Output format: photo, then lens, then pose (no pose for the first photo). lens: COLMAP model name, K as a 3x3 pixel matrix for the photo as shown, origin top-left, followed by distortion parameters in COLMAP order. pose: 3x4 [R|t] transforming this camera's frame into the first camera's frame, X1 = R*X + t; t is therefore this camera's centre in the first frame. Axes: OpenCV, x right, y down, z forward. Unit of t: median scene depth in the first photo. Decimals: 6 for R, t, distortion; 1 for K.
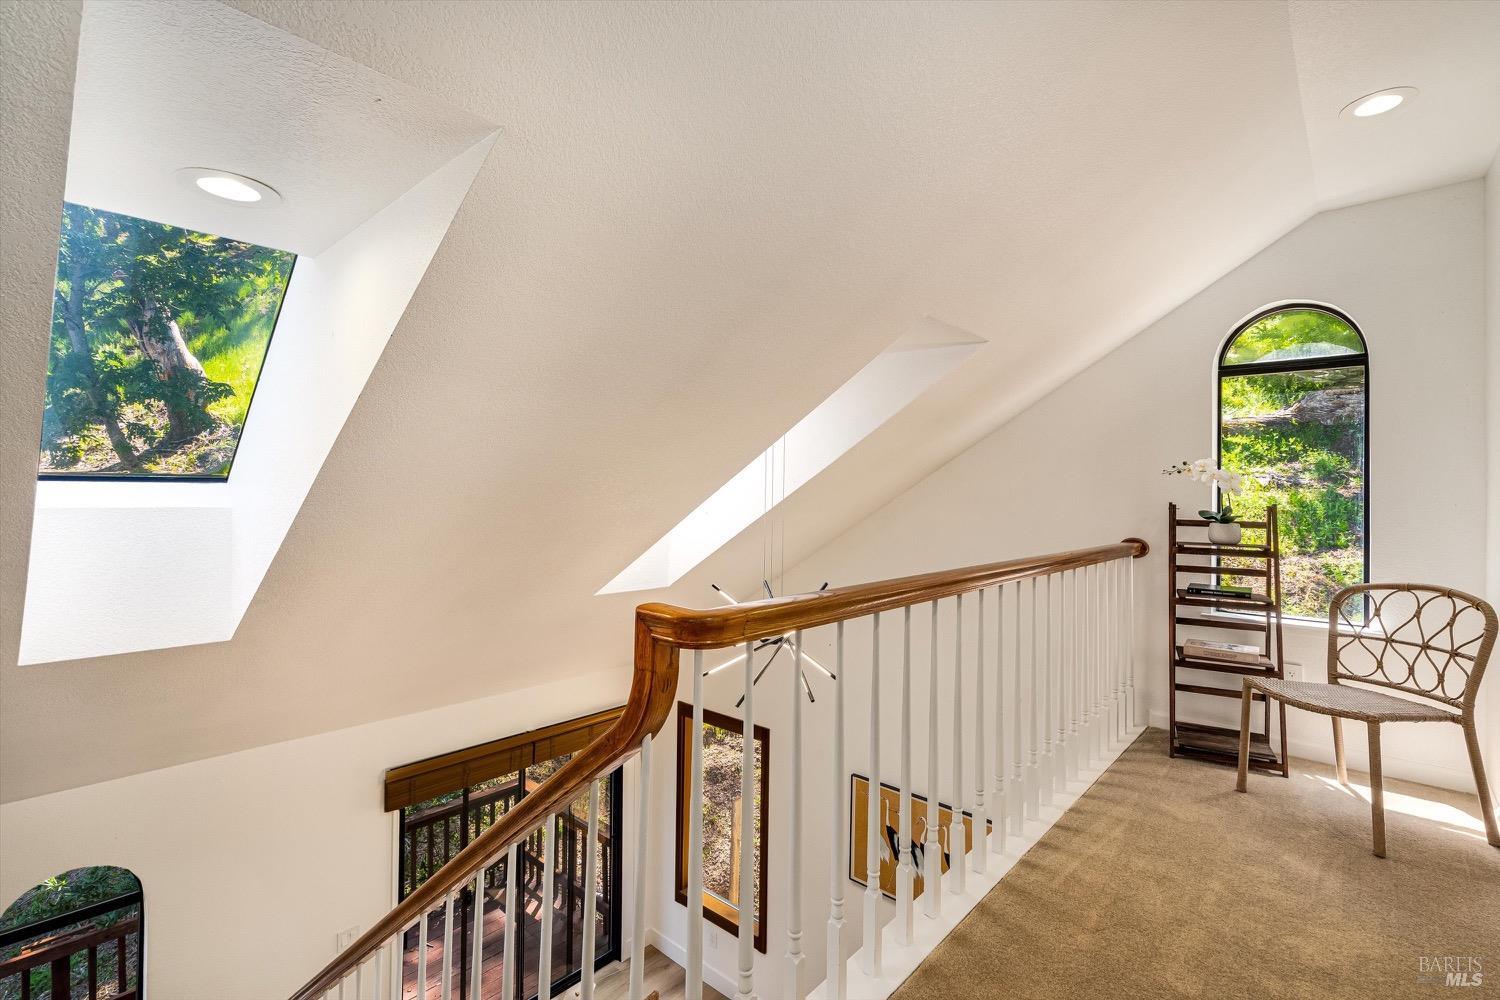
lens RADIAL K [[683.2, 0, 756.4], [0, 683.2, 490.8], [0, 0, 1]] dist [-0.001025, -0.000099]
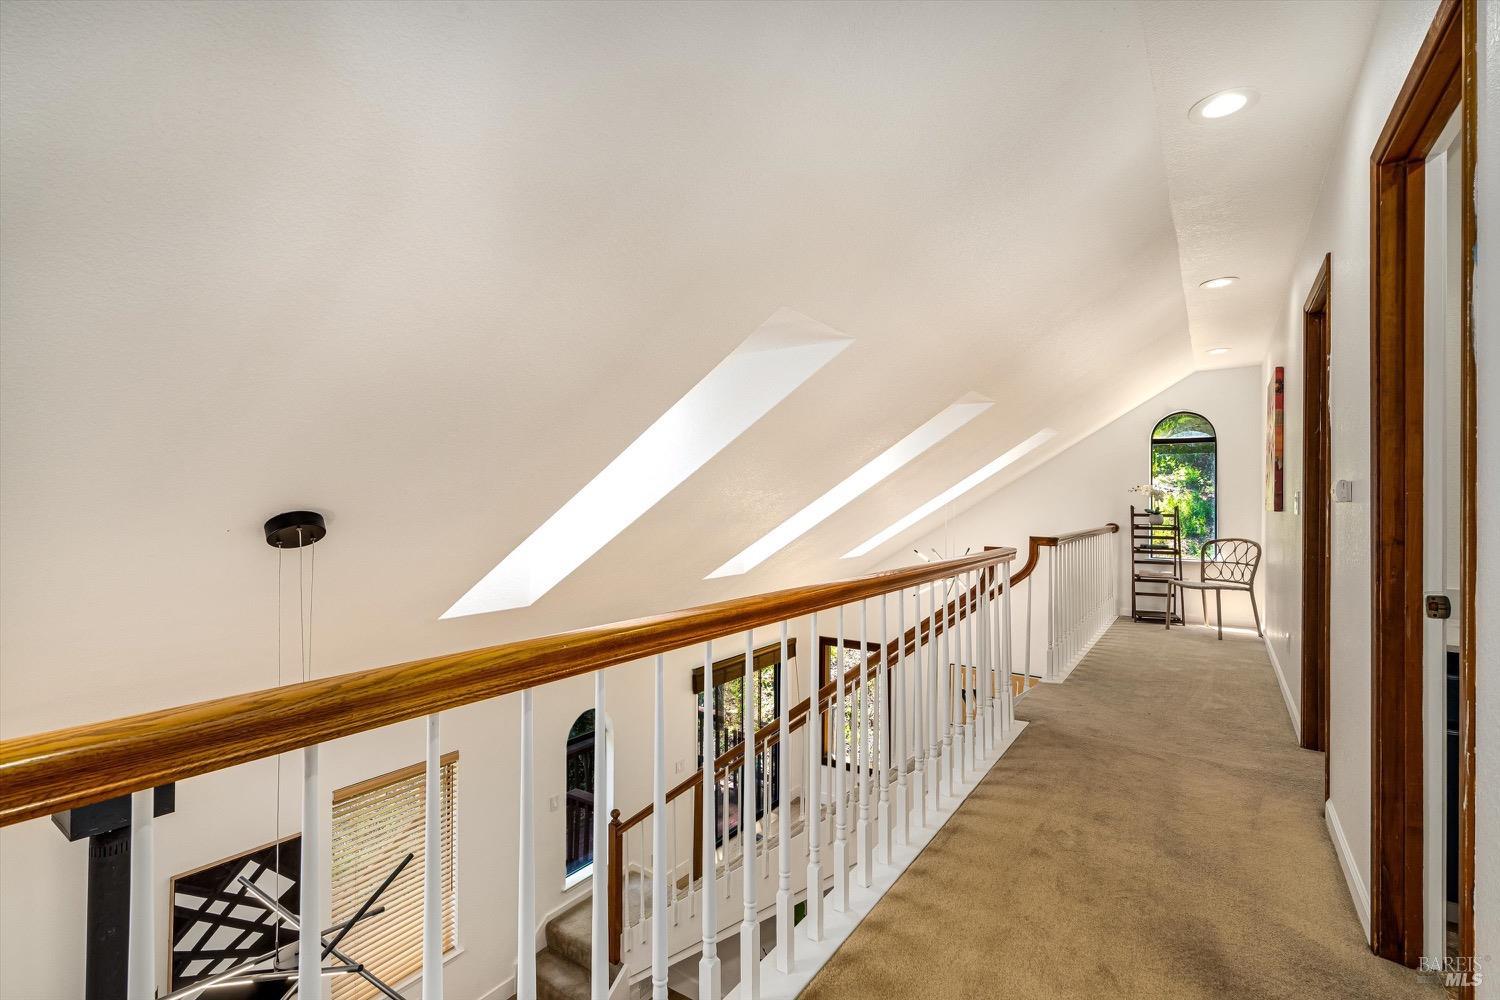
lens RADIAL K [[681.5, 0, 750.0], [0, 681.5, 500.0], [0, 0, 1]] dist [-0.018626, -0.000197]
pose [[0.992396, -0.009788, 0.122699, -0.835582], [0.009294, 0.999946, 0.004597, -0.019701], [-0.122737, -0.003422, 0.992433, -0.945242]]
